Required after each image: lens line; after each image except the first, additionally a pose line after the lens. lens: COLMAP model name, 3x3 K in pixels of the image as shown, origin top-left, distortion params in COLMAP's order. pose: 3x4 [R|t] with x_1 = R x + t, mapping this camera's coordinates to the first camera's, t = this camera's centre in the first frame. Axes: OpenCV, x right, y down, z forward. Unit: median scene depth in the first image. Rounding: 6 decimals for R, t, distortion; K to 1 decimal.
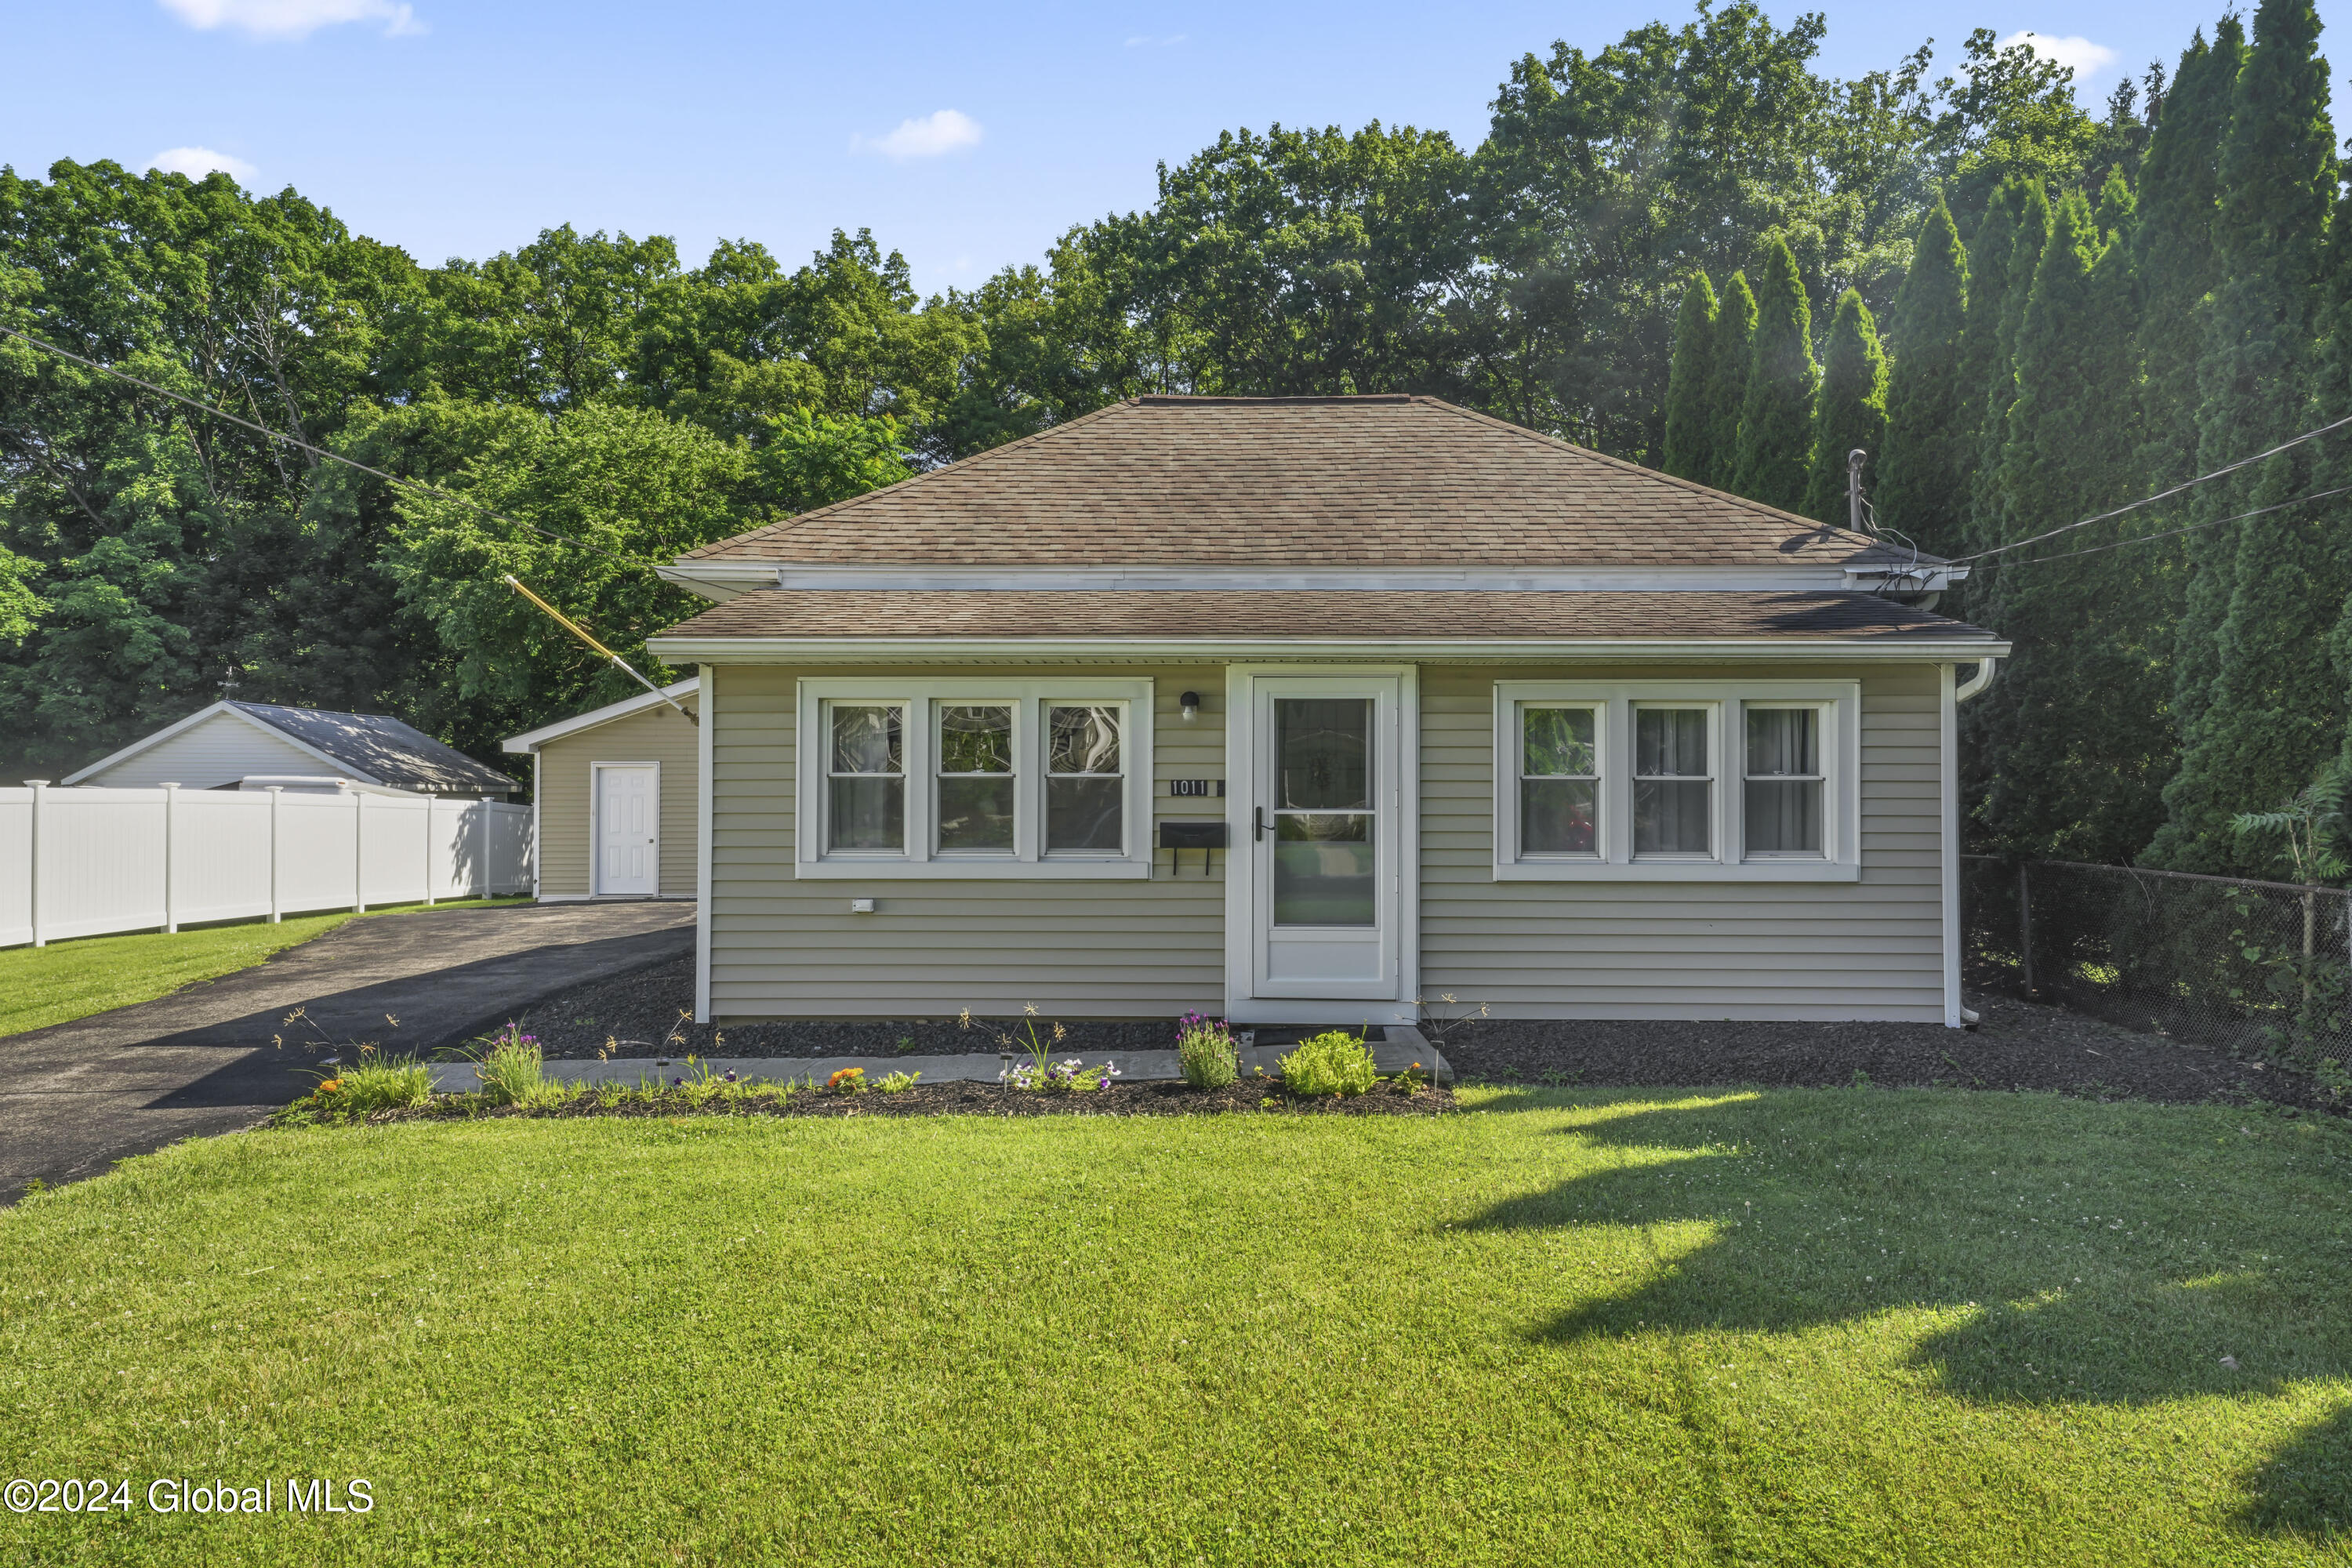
lens RADIAL K [[1534.4, 0, 1176.0], [0, 1534.4, 784.0], [0, 0, 1]] dist [0.027114, -0.005045]
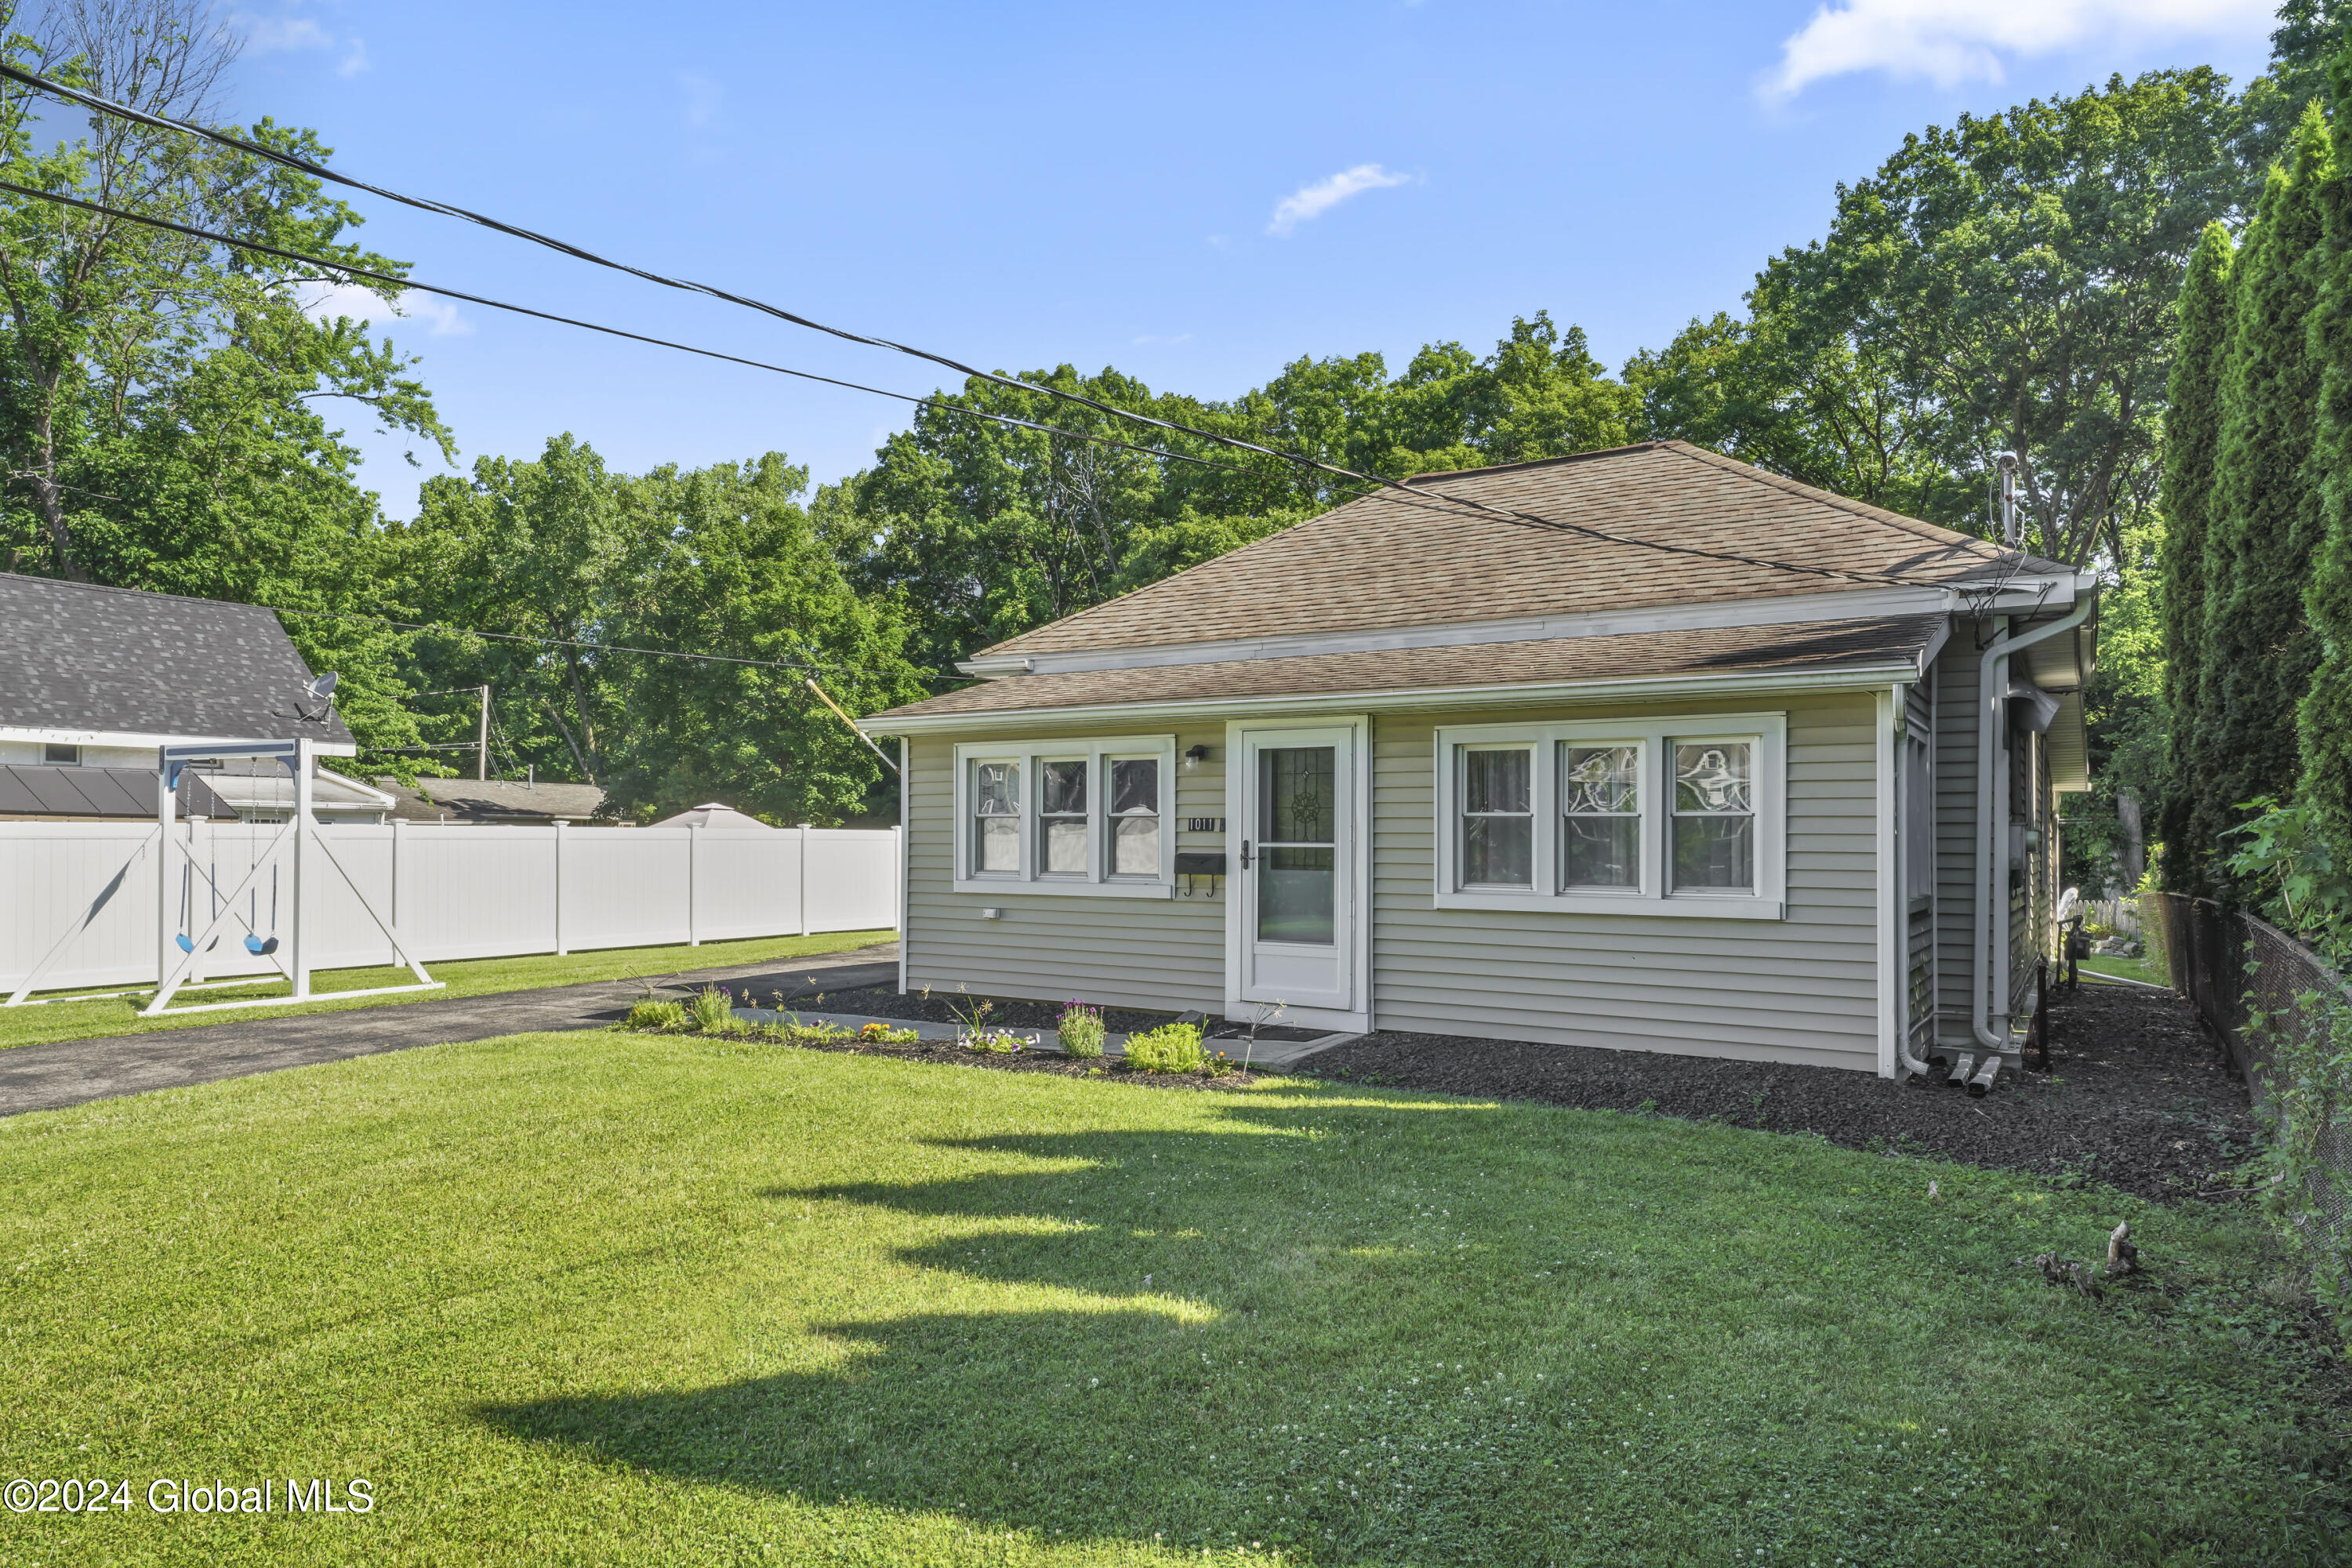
lens RADIAL K [[1446.6, 0, 1169.1], [0, 1446.6, 835.5], [0, 0, 1]] dist [0.020438, -0.001809]
pose [[0.848506, 0.002262, -0.529181, 0.171007], [-0.000379, 0.999993, 0.003667, 0.001985], [0.529186, -0.002911, 0.848501, 0.004602]]
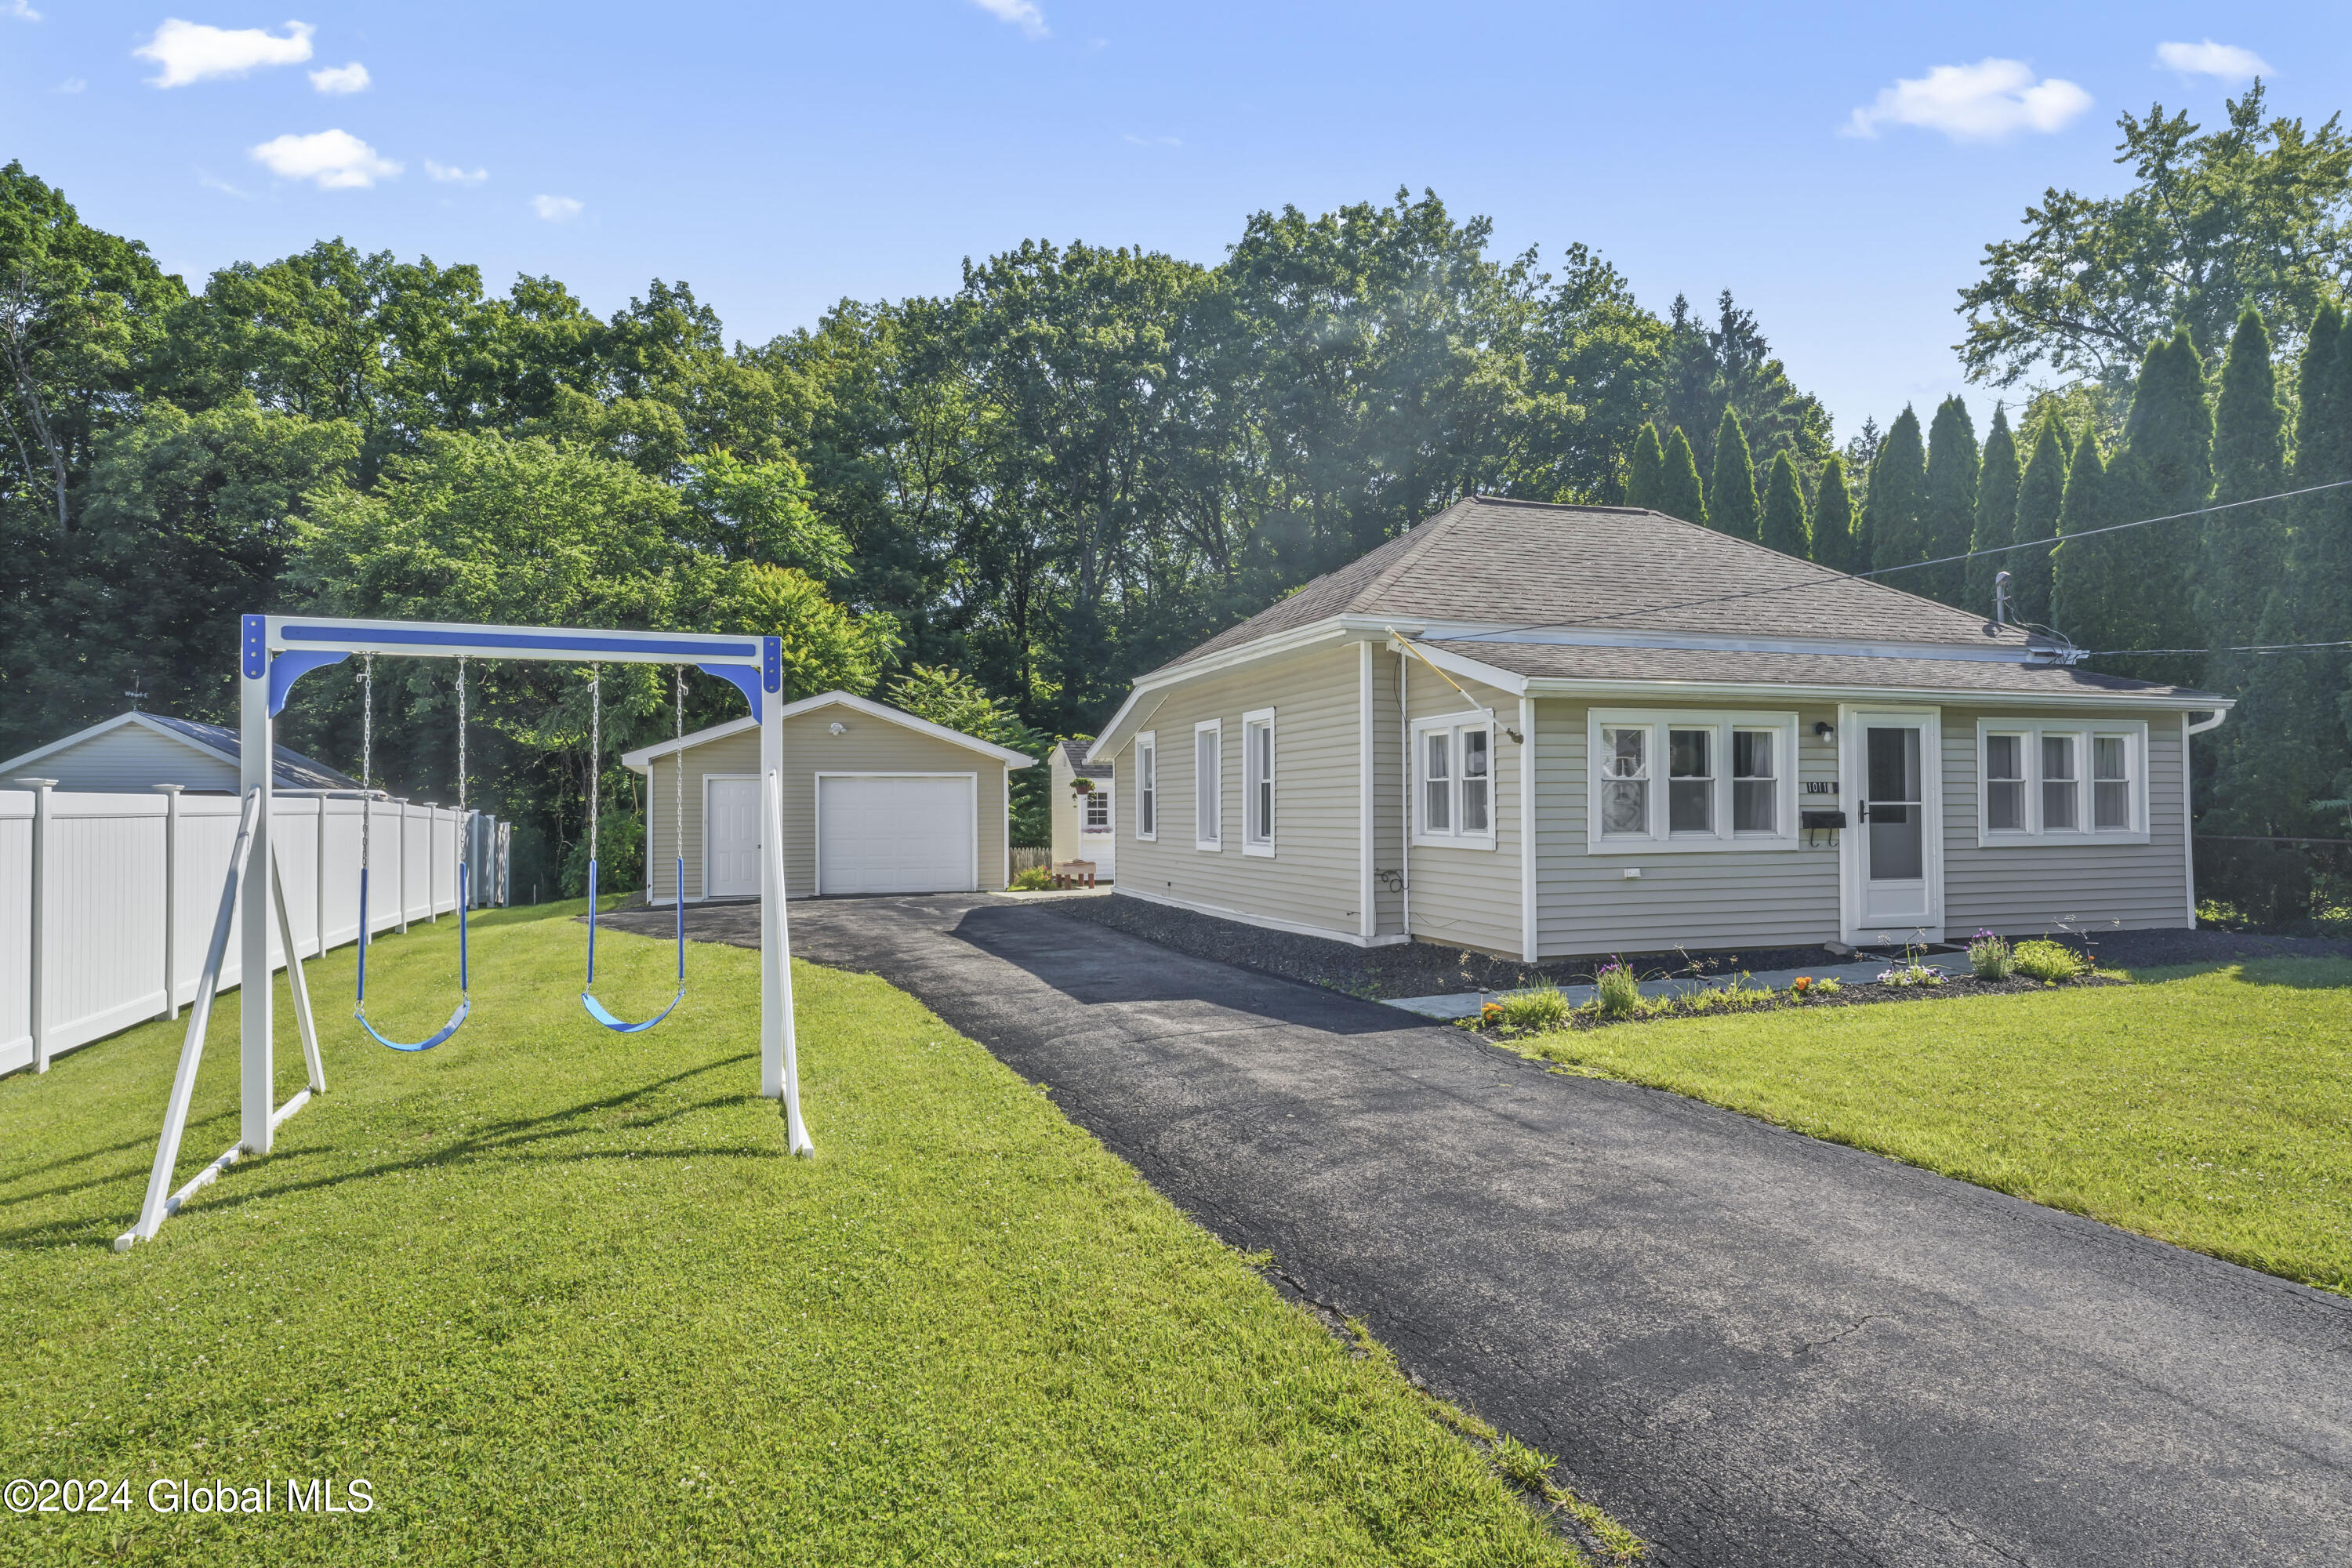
lens RADIAL K [[1348.2, 0, 1176.0], [0, 1348.2, 784.0], [0, 0, 1]] dist [0.016507, -0.008076]
pose [[0.943232, -0.001102, 0.332133, -0.288245], [0.004822, 0.999935, -0.010377, 0.002792], [-0.332100, 0.011389, 0.943175, -0.004330]]
